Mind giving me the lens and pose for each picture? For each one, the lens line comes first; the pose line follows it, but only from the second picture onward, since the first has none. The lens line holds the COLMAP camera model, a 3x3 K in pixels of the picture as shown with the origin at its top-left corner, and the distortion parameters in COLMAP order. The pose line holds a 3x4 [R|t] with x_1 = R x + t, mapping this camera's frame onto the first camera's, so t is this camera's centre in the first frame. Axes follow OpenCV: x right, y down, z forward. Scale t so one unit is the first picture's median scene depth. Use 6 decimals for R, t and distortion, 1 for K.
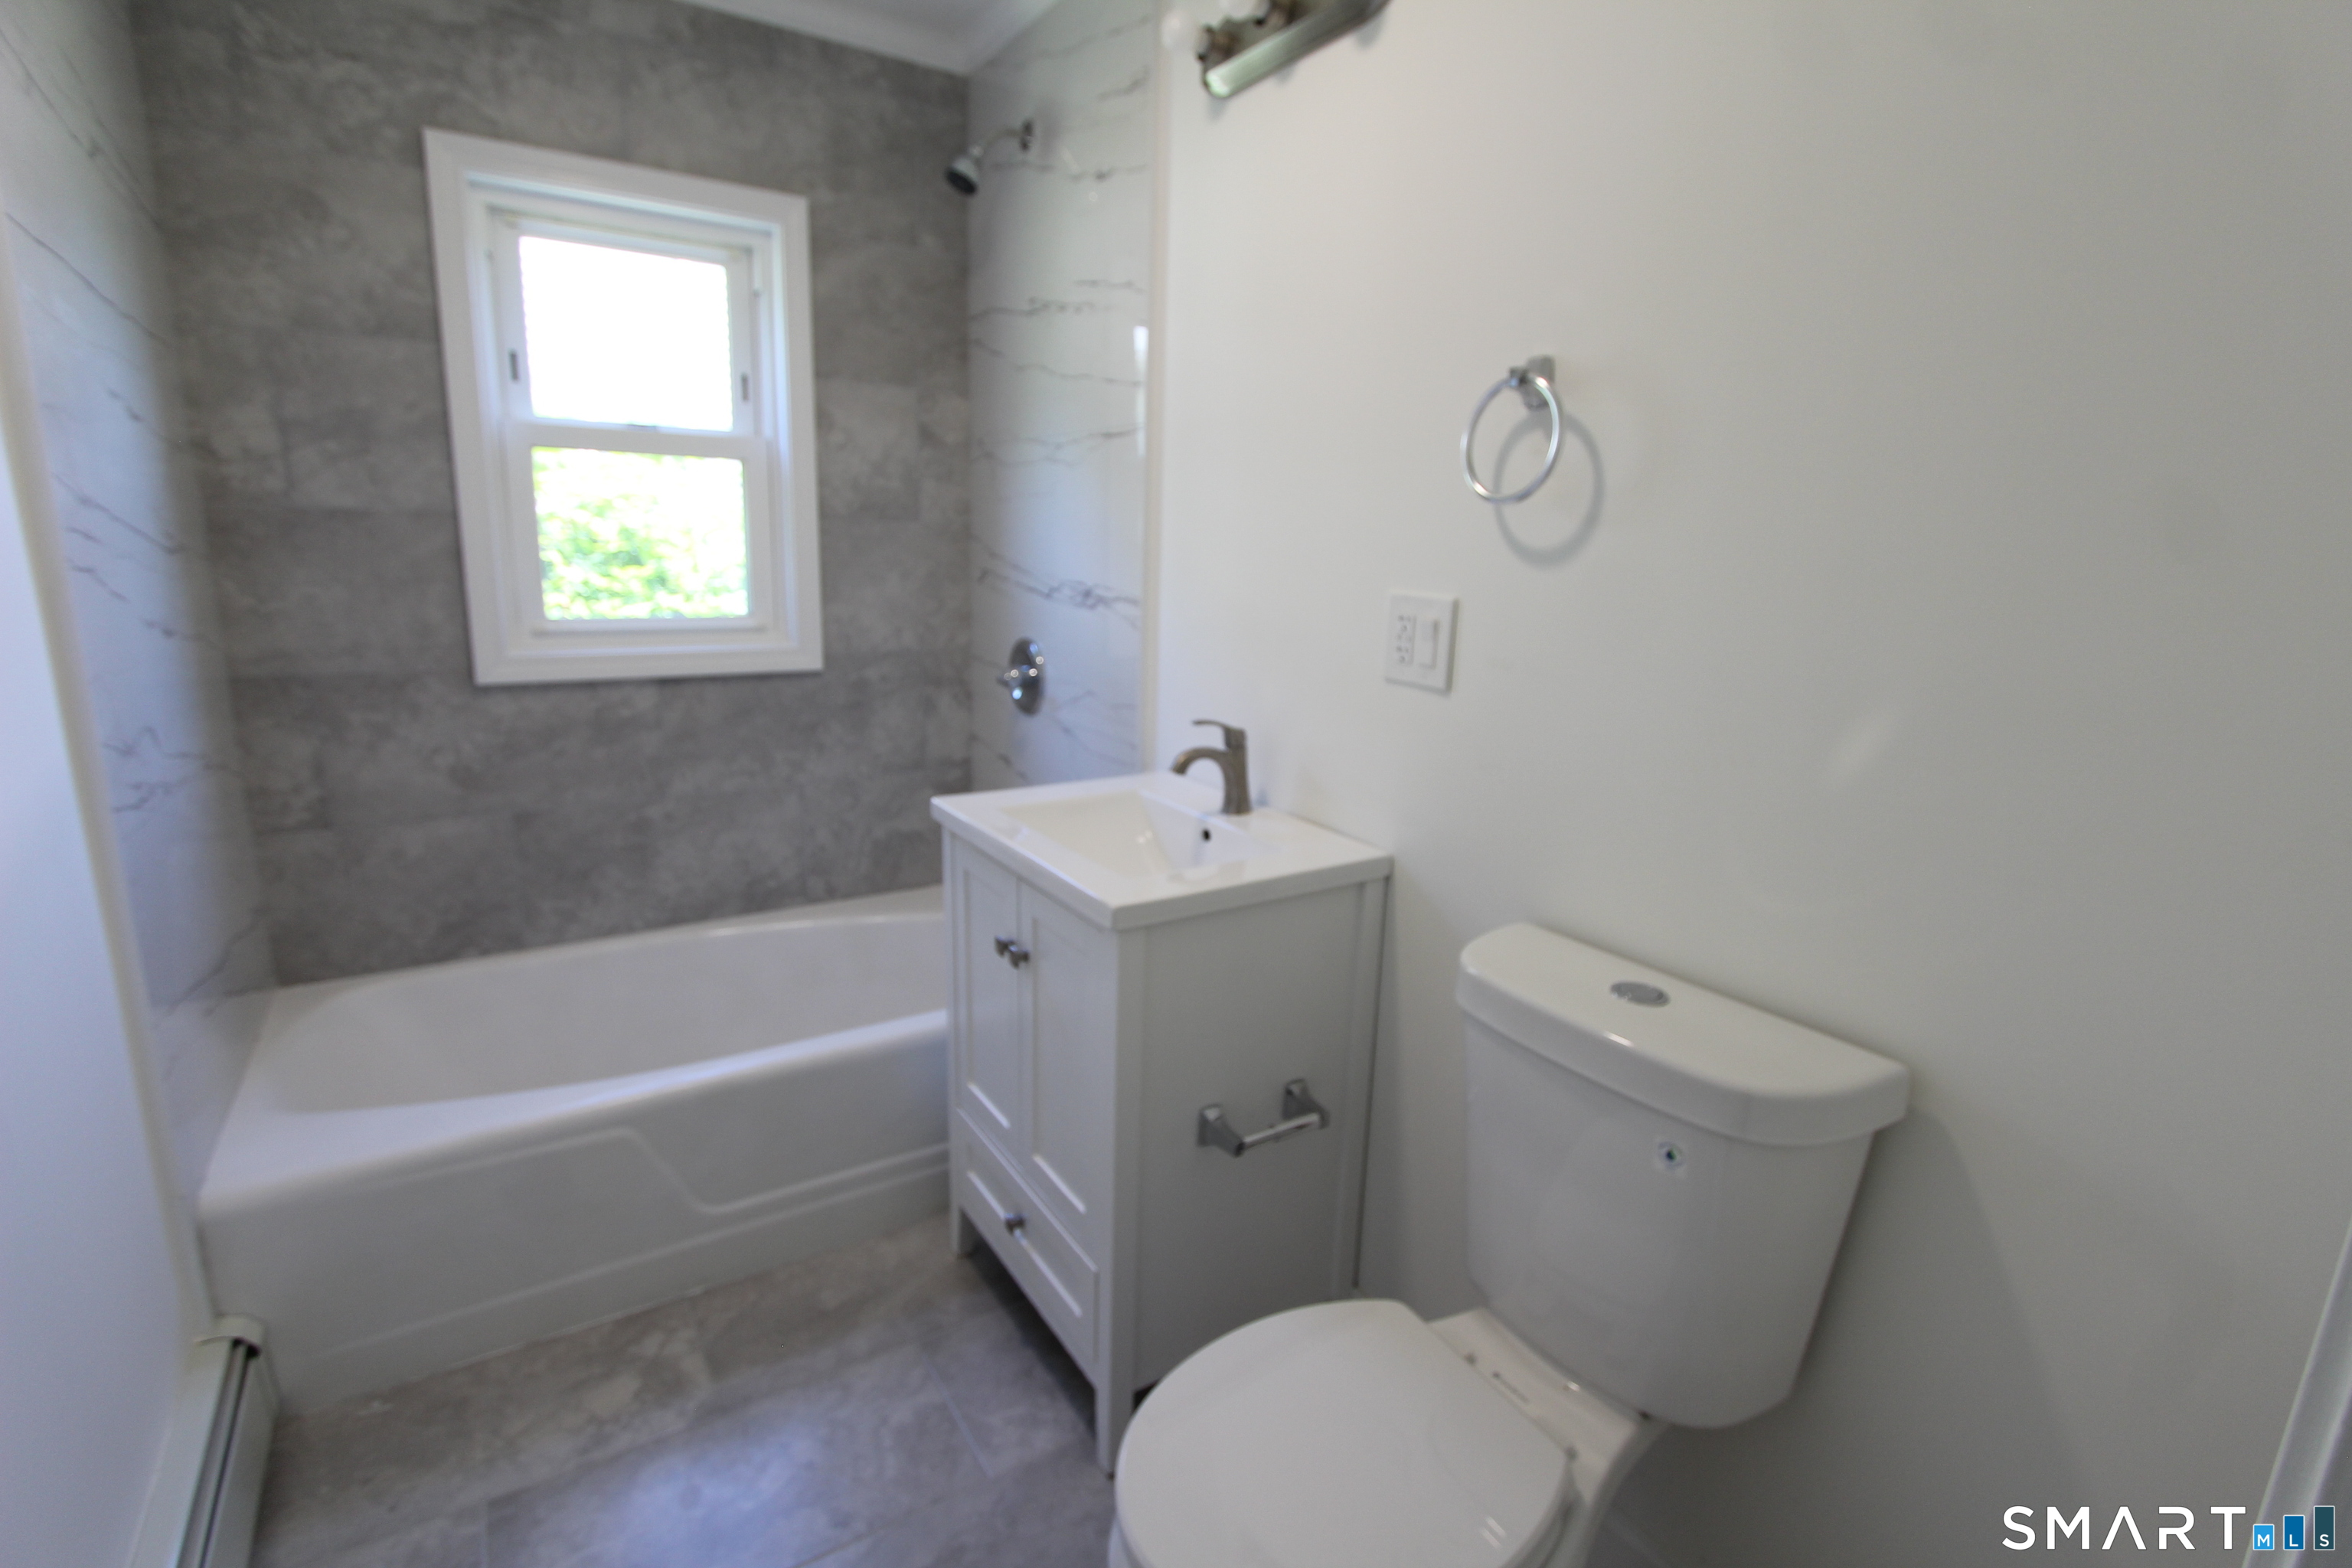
lens RADIAL K [[1070.6, 0, 1182.0], [0, 1070.6, 778.2], [0, 0, 1]] dist [-0.021370, 0.002488]
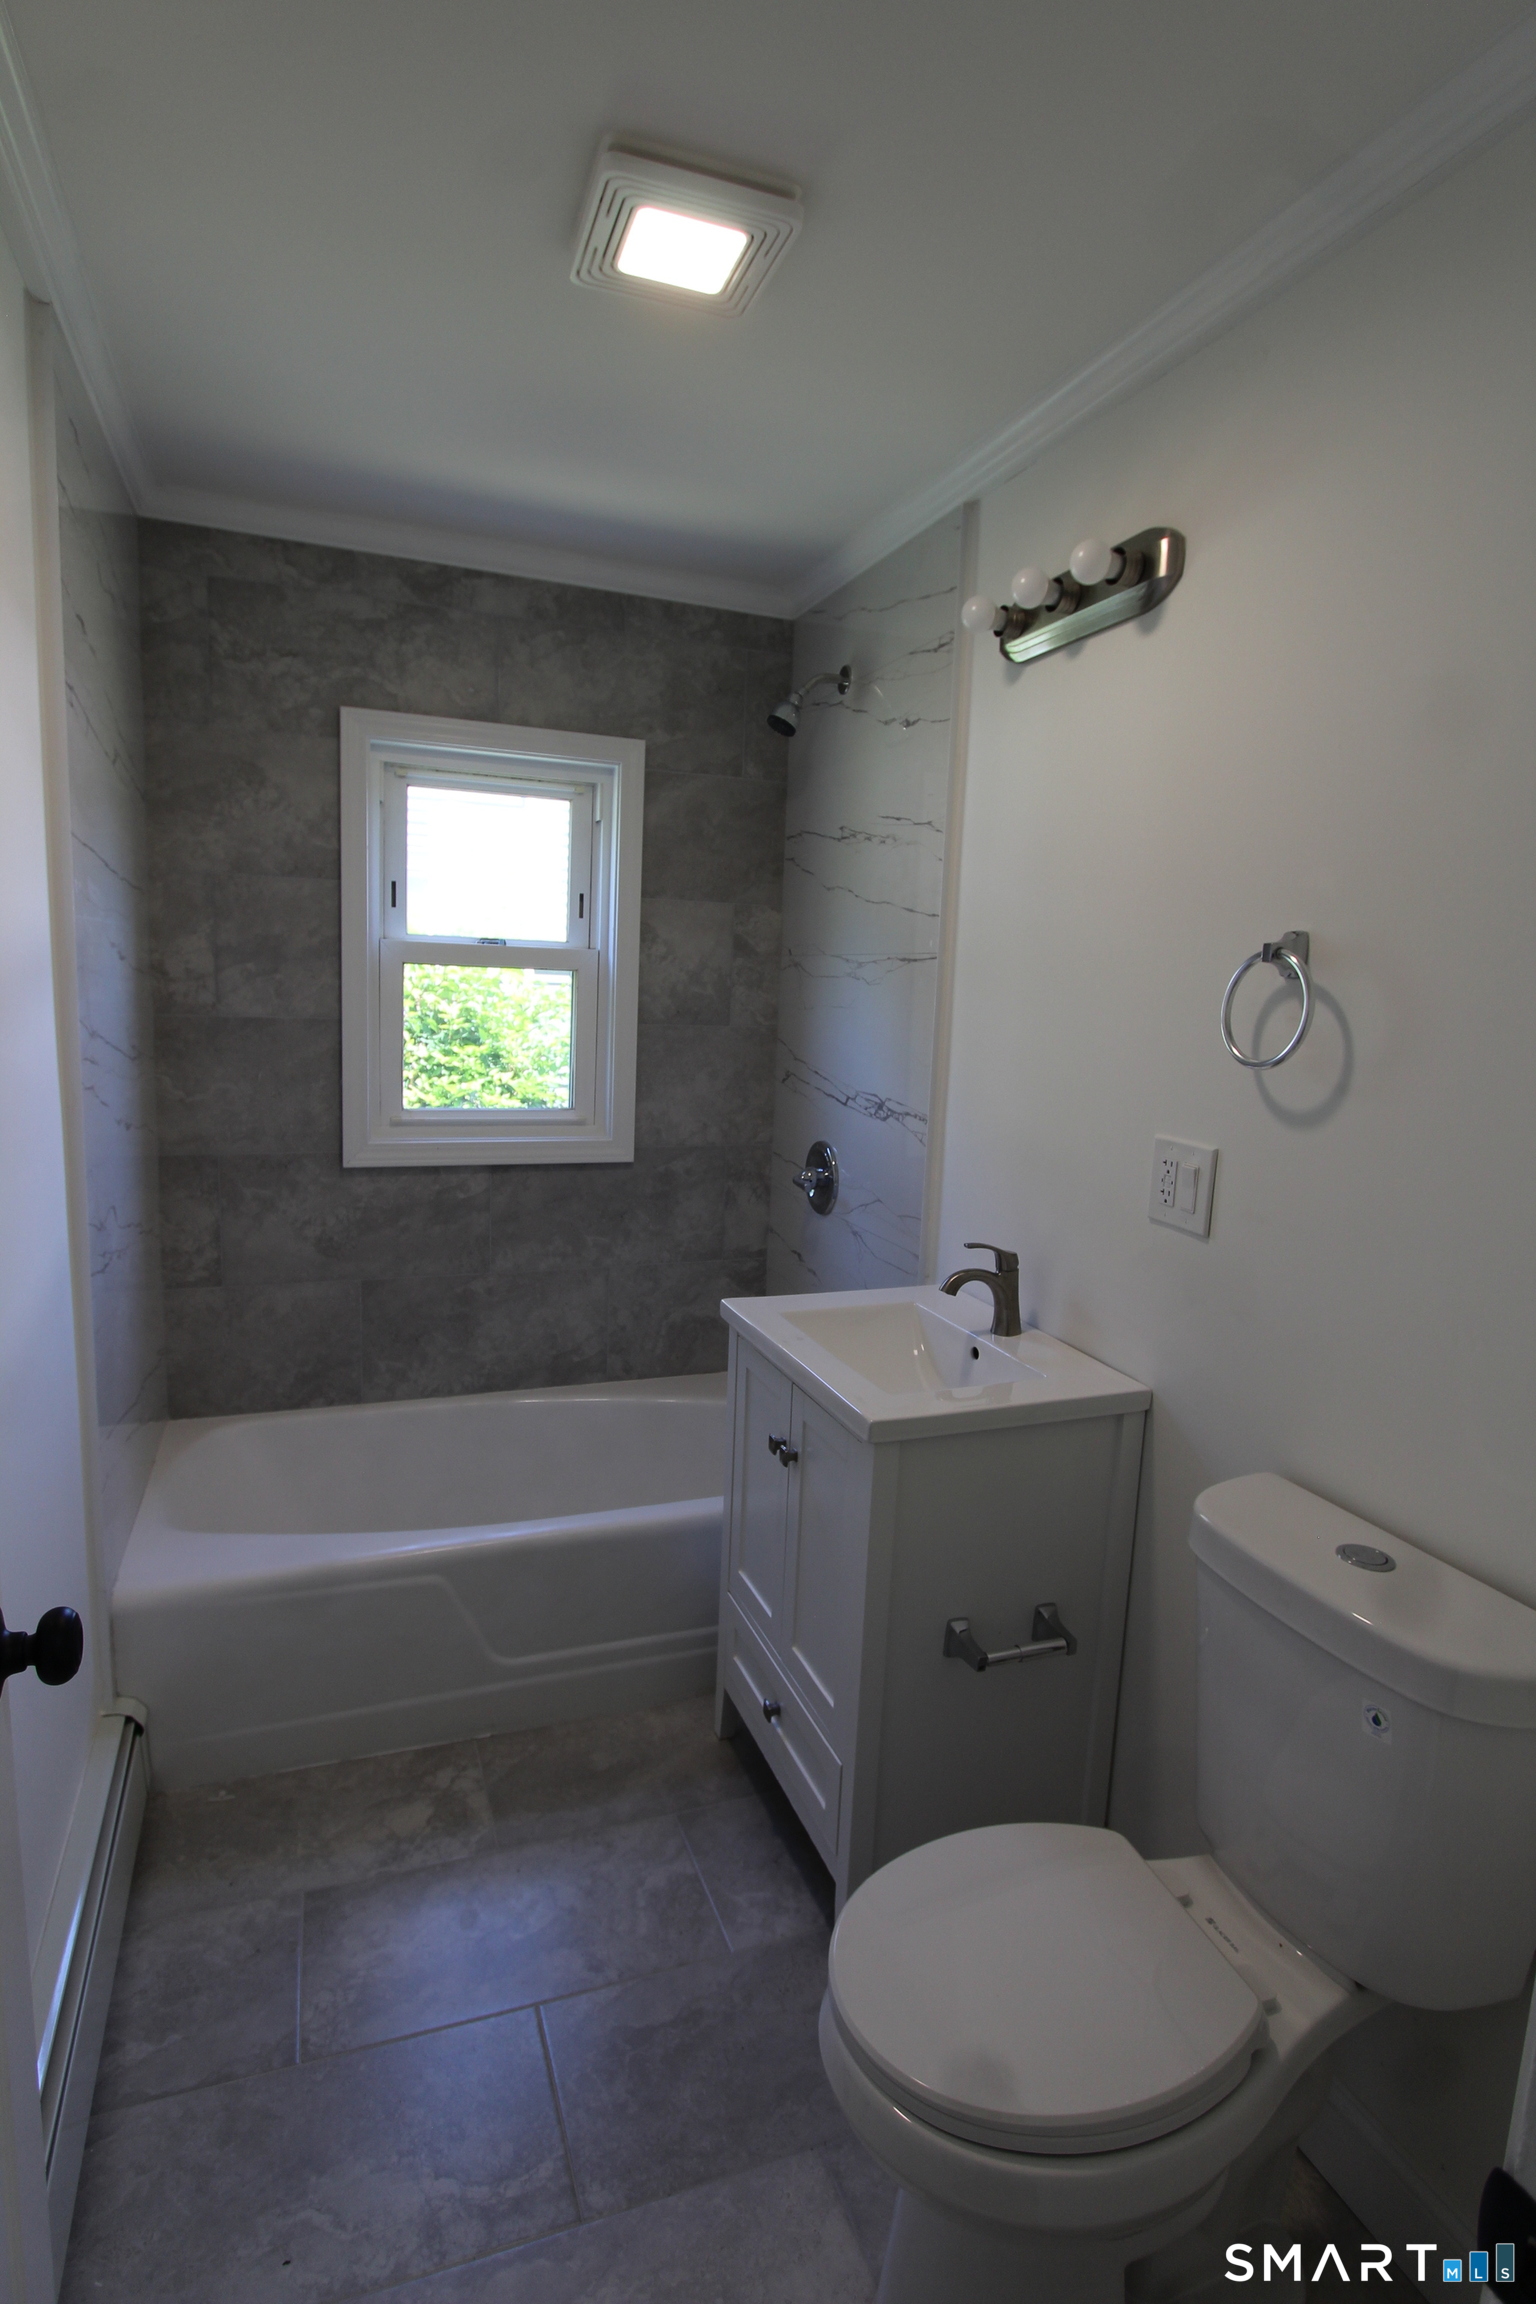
lens RADIAL K [[1182.3, 0, 755.2], [0, 1182.3, 1153.9], [0, 0, 1]] dist [-0.014552, 0.003469]
pose [[0.974463, 0.041021, -0.220768, 0.059753], [-0.056942, 0.996178, -0.066239, -0.051389], [0.217207, 0.077118, 0.973074, -0.173872]]
